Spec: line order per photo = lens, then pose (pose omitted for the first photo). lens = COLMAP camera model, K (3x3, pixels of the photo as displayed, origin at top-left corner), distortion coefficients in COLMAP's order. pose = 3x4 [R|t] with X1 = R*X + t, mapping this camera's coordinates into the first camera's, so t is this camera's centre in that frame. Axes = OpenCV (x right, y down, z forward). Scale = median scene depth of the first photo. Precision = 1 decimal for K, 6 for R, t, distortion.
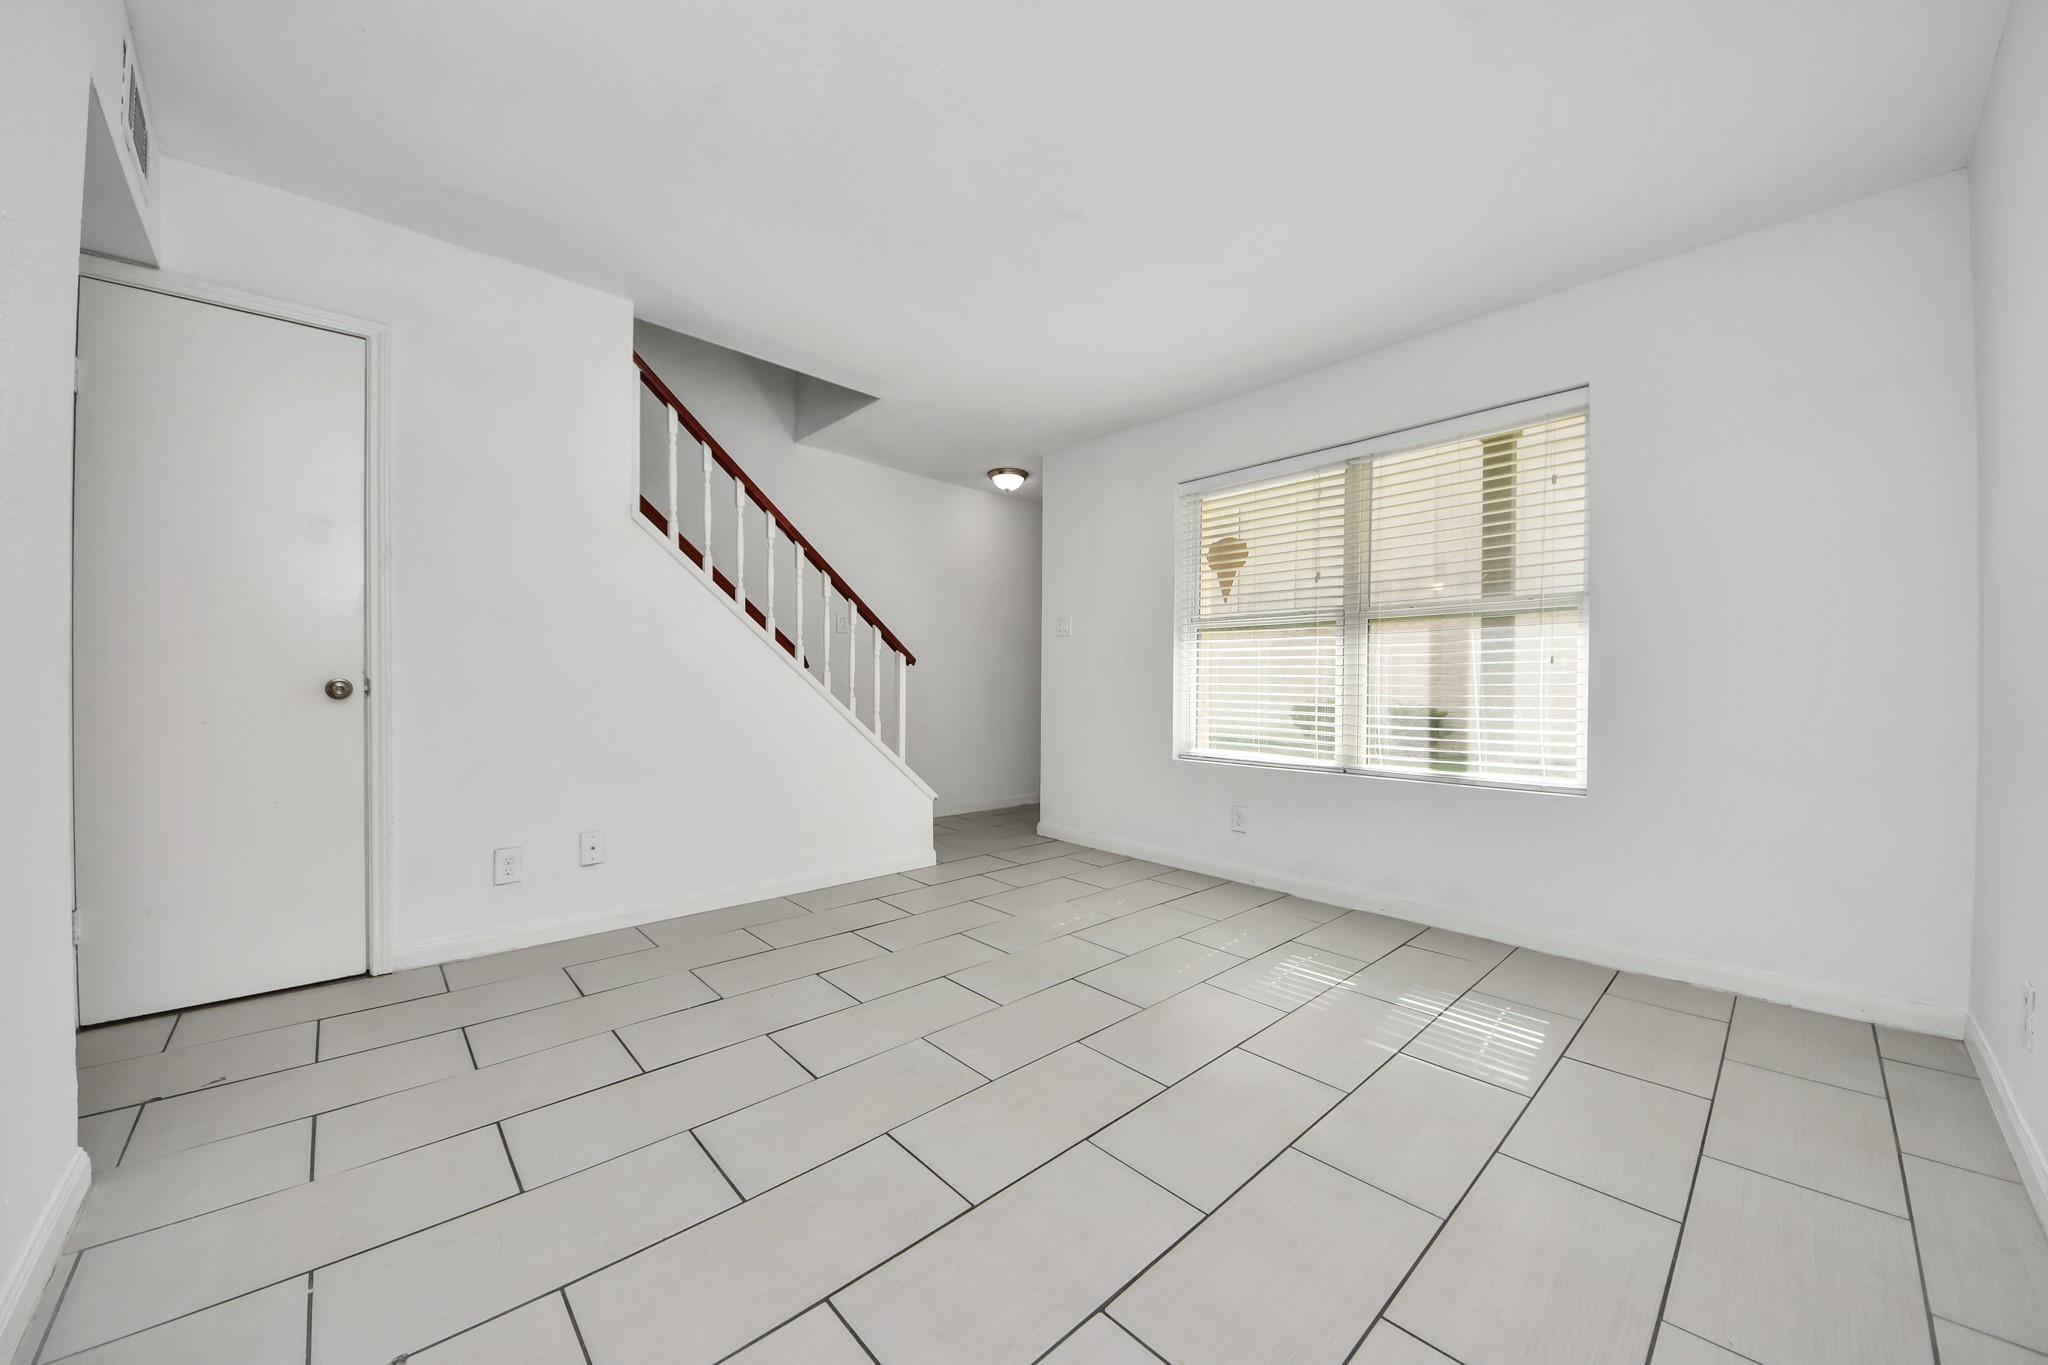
lens RADIAL K [[751.5, 0, 1024.0], [0, 751.5, 682.5], [0, 0, 1]] dist [0.027428, -0.012192]
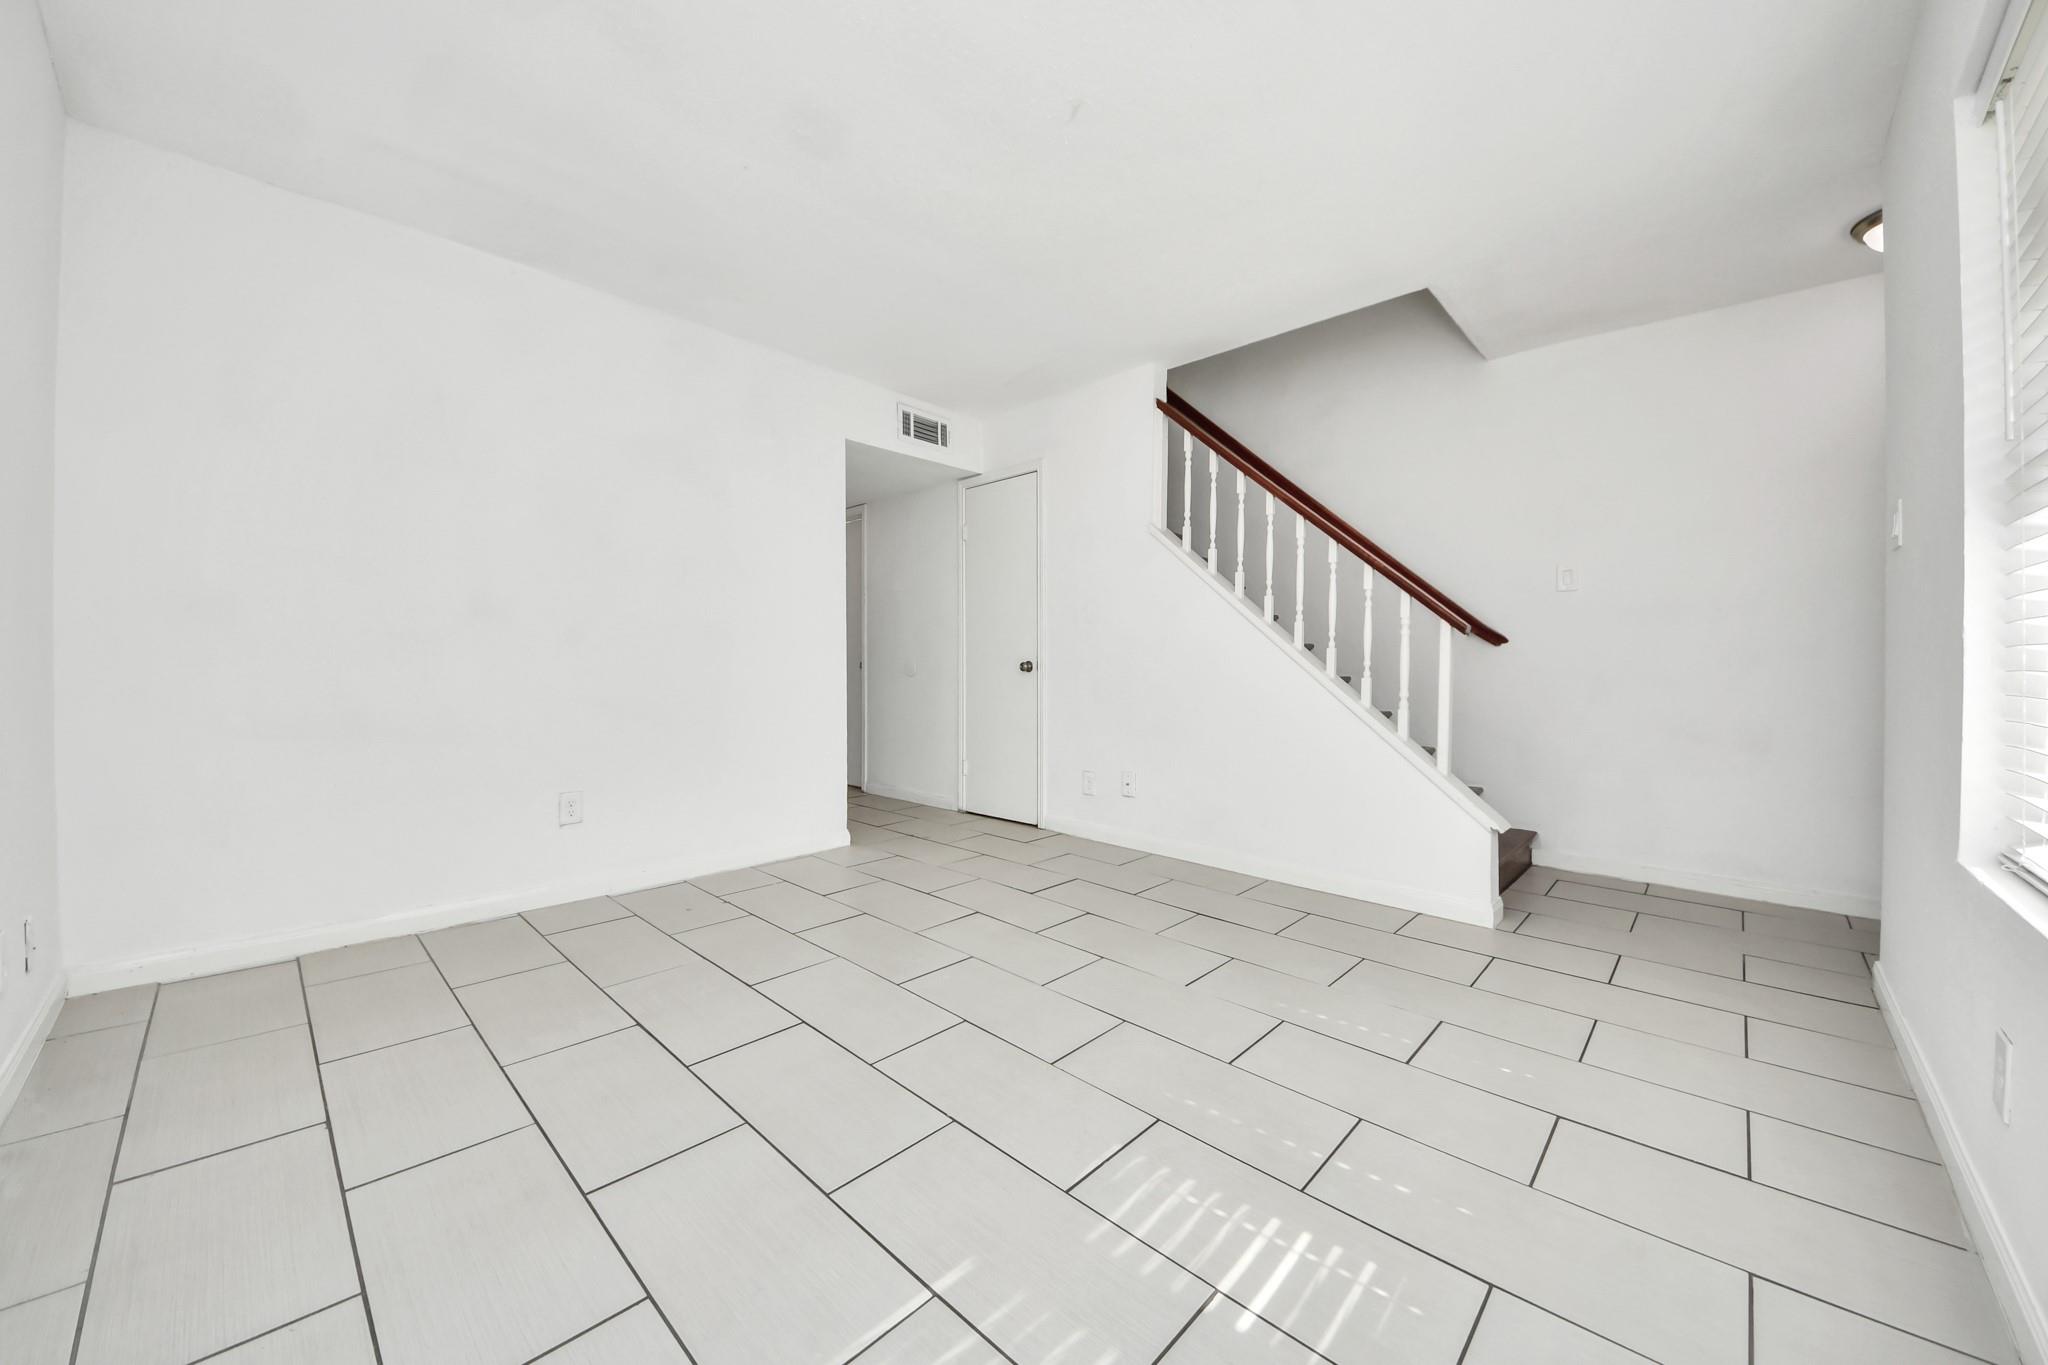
lens RADIAL K [[751.5, 0, 1024.0], [0, 751.5, 682.5], [0, 0, 1]] dist [0.027428, -0.012192]
pose [[0.048044, 0.015166, -0.998730, 0.753372], [-0.009125, 0.999850, 0.014744, 0.018451], [0.998804, 0.008405, 0.048175, 0.745497]]
